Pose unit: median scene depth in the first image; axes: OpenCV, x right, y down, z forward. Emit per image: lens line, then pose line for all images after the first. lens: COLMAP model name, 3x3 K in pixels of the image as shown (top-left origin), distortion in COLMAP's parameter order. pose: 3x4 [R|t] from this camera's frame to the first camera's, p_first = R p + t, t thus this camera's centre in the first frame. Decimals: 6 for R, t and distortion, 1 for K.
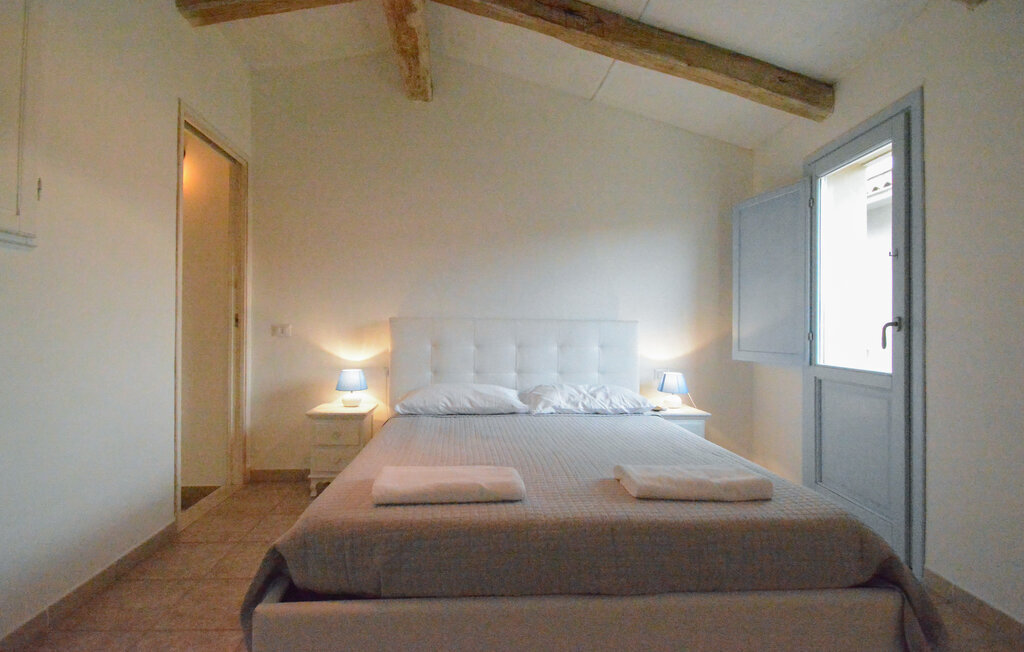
lens RADIAL K [[459.1, 0, 524.2], [0, 459.1, 328.9], [0, 0, 1]] dist [0.002778, -0.000008]
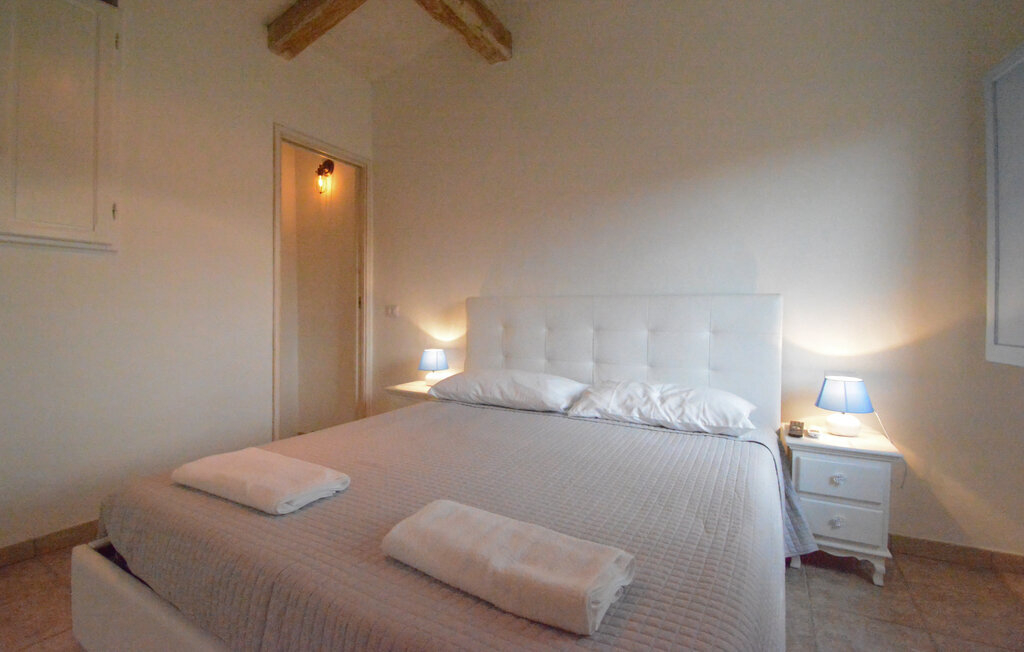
lens RADIAL K [[467.7, 0, 512.2], [0, 467.7, 307.1], [0, 0, 1]] dist [-0.003761, -0.000471]
pose [[0.807173, -0.011542, -0.590201, 0.383296], [0.006146, 0.999919, -0.011150, 0.008151], [0.590282, 0.005373, 0.807179, 0.278449]]
